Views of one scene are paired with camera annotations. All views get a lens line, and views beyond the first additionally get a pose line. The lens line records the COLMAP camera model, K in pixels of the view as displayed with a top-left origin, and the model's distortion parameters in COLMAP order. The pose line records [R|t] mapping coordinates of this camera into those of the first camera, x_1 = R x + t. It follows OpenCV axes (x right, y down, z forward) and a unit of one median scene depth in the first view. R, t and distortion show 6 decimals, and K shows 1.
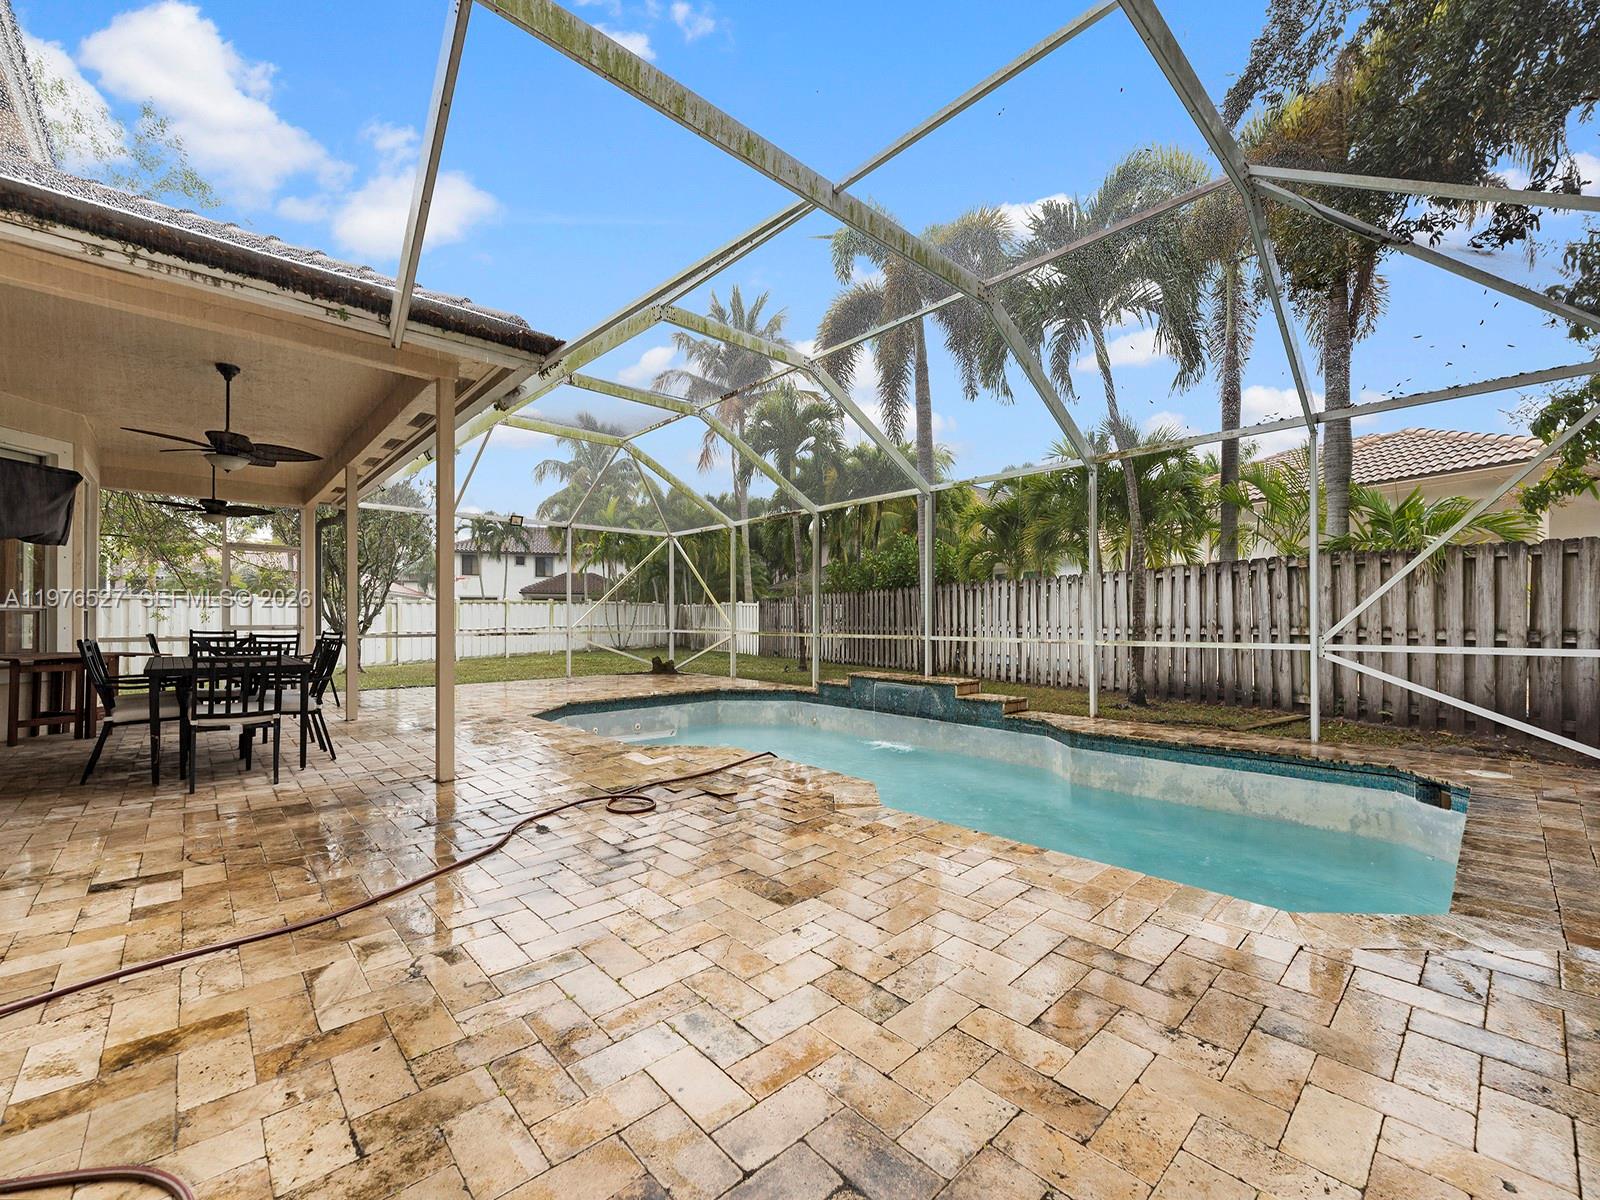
lens RADIAL K [[649.8, 0, 801.1], [0, 649.8, 613.5], [0, 0, 1]] dist [-0.003035, -0.000501]
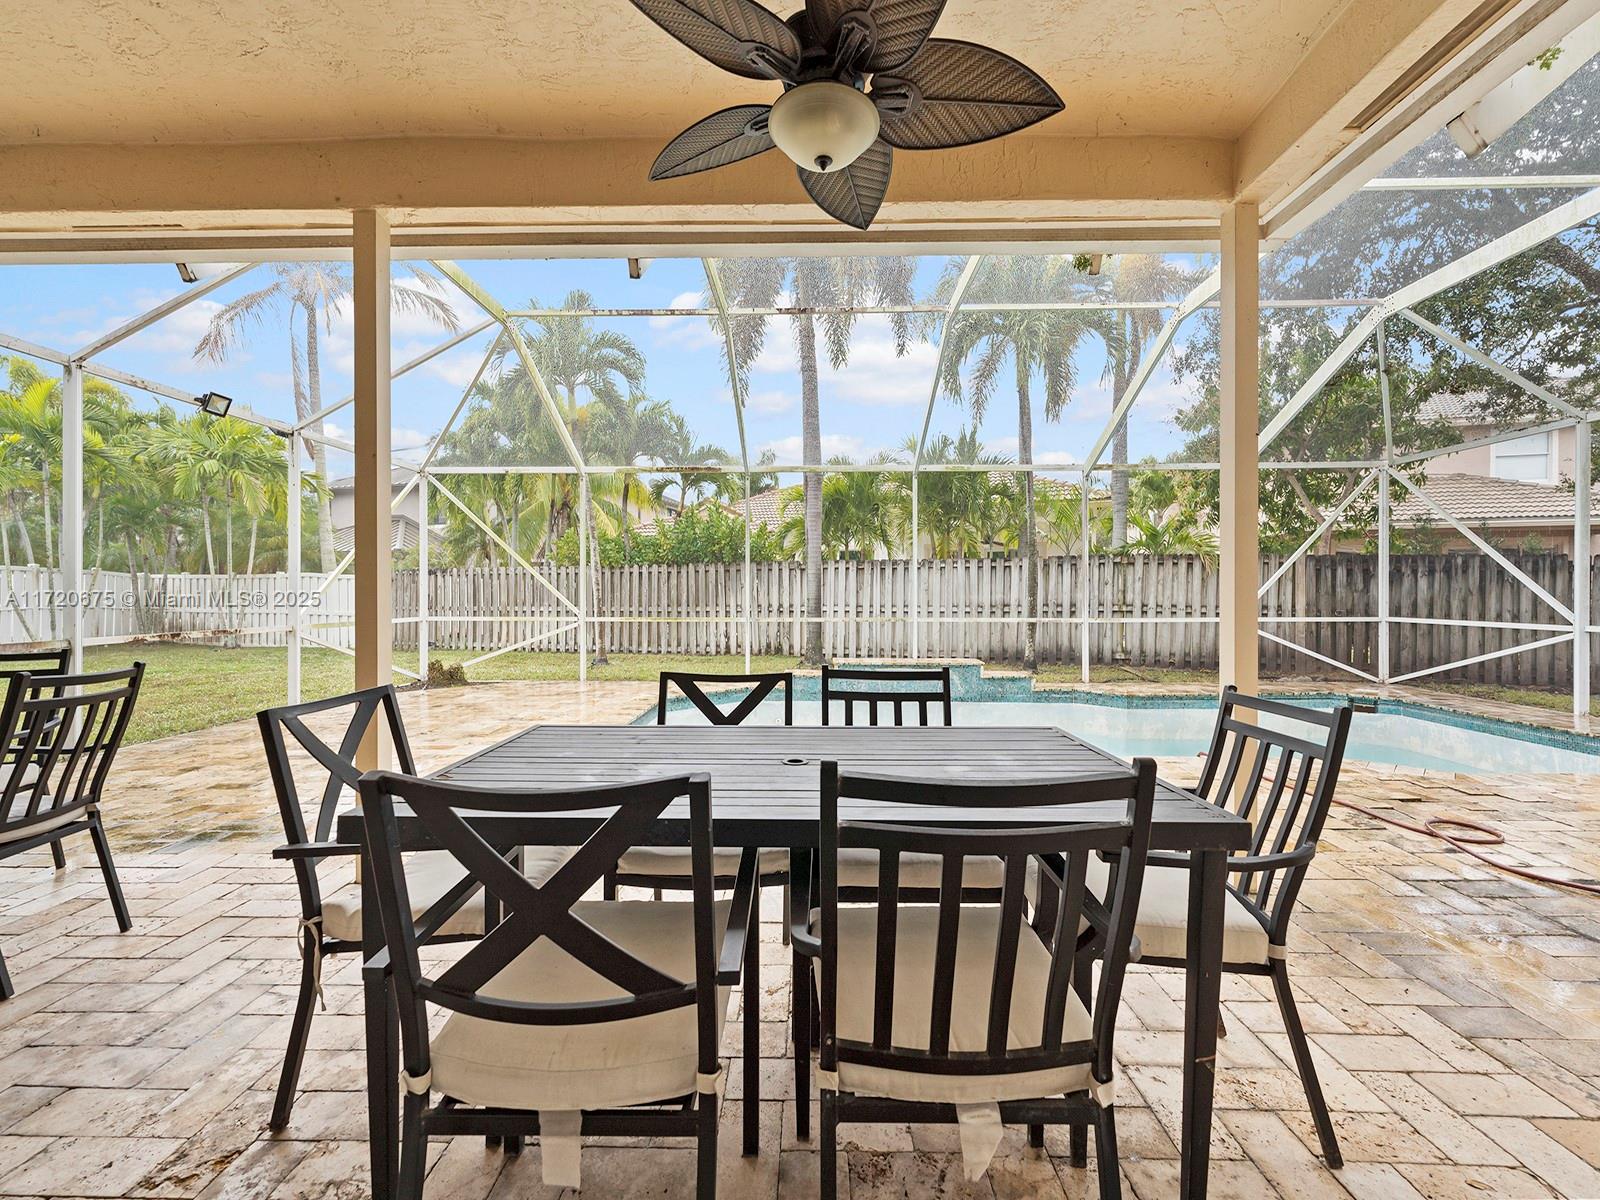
lens RADIAL K [[649.8, 0, 793.9], [0, 649.8, 601.9], [0, 0, 1]] dist [-0.003035, -0.000501]
pose [[0.697565, -0.005576, 0.716500, -0.722616], [-0.006612, 0.999877, 0.014219, -0.001345], [-0.716491, -0.014656, 0.697442, 0.518563]]
